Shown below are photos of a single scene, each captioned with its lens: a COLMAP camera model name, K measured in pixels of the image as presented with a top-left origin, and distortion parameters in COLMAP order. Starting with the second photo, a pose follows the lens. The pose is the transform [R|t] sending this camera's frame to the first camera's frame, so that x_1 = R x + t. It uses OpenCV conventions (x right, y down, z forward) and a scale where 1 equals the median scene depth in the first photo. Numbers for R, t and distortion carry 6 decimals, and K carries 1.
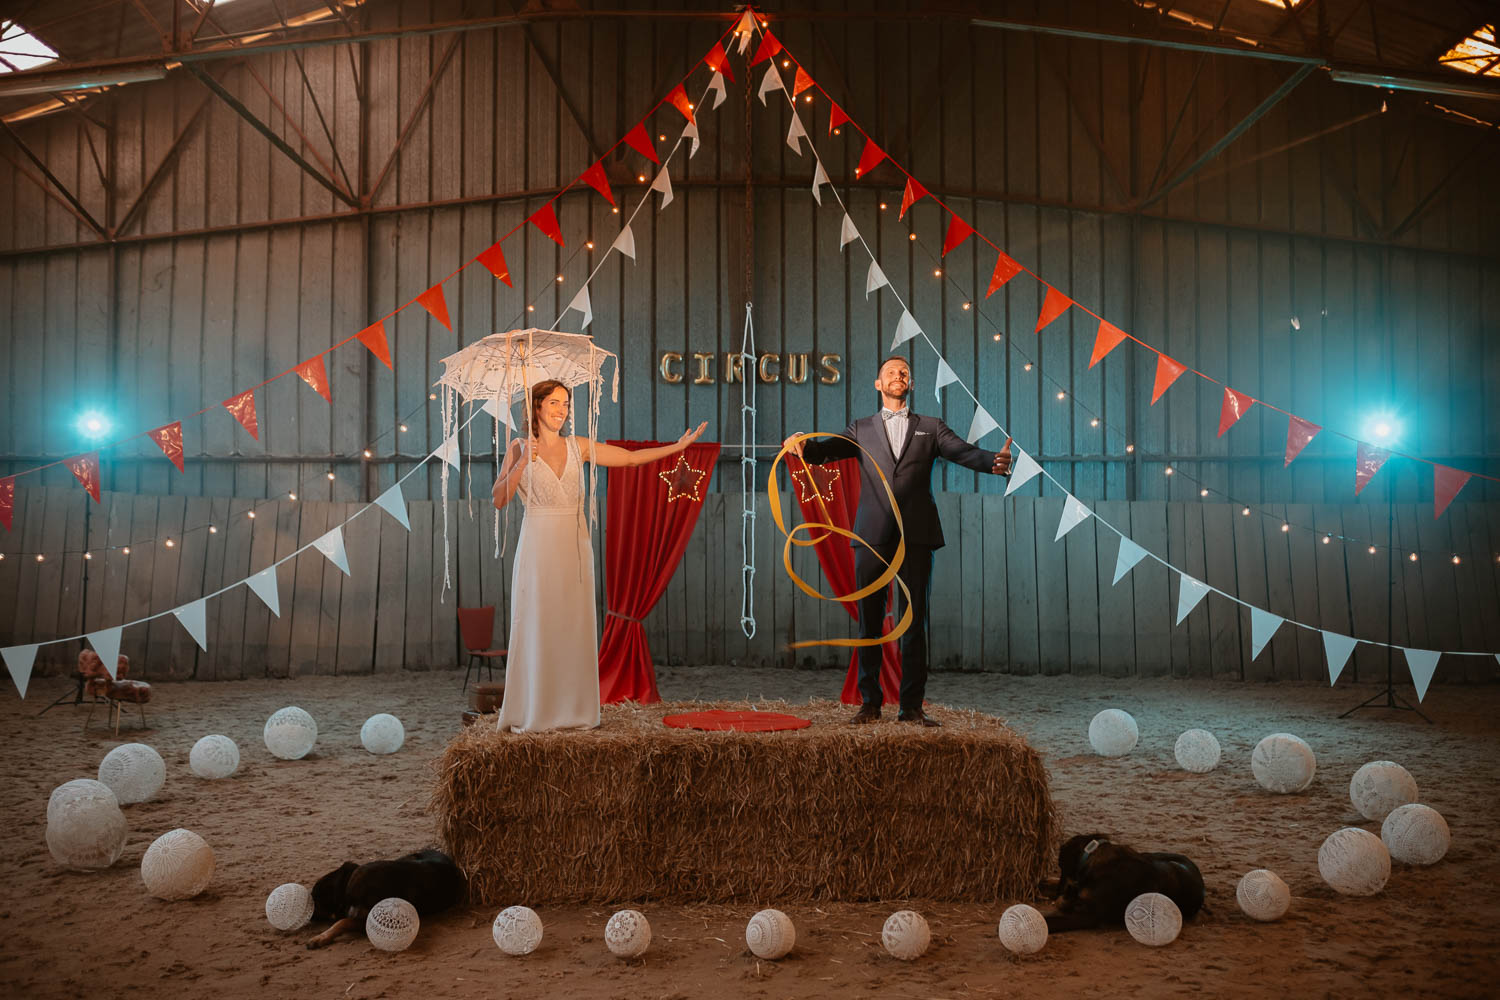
lens RADIAL K [[1483.0, 0, 752.0], [0, 1483.0, 501.4], [0, 0, 1]] dist [0.059743, 0.000000]
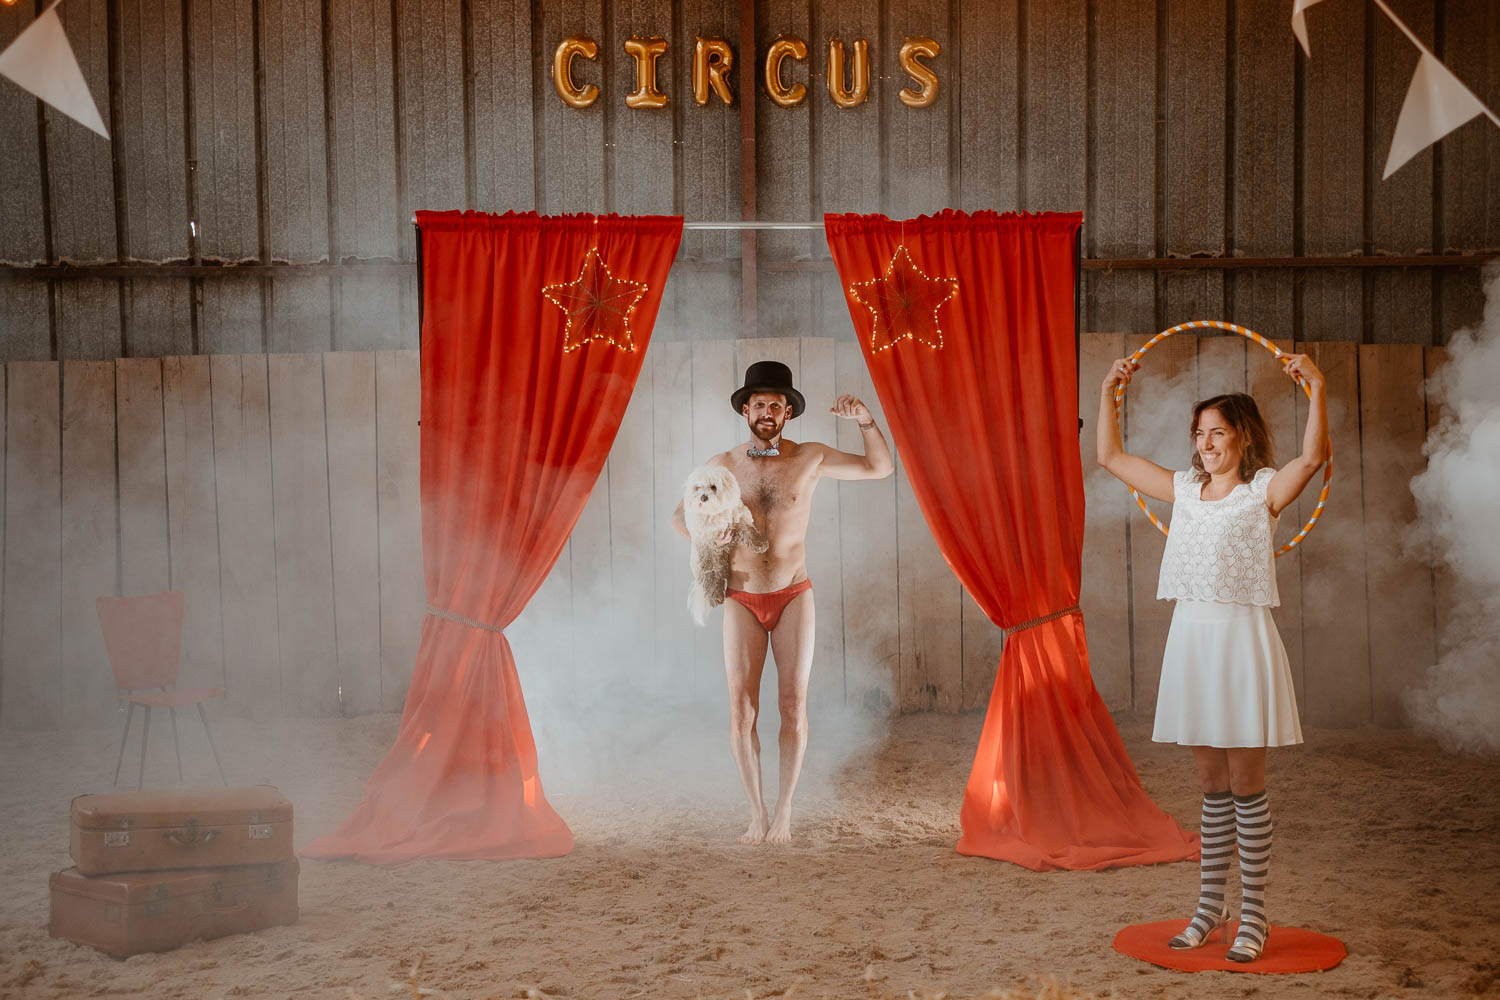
lens RADIAL K [[2428.6, 0, 747.5], [0, 2428.6, 500.6], [0, 0, 1]] dist [0.061600, 0.000000]
pose [[0.999899, -0.011760, 0.007960, -0.007563], [0.011351, 0.998705, 0.049585, 0.006127], [-0.008533, -0.049489, 0.998738, 0.233949]]
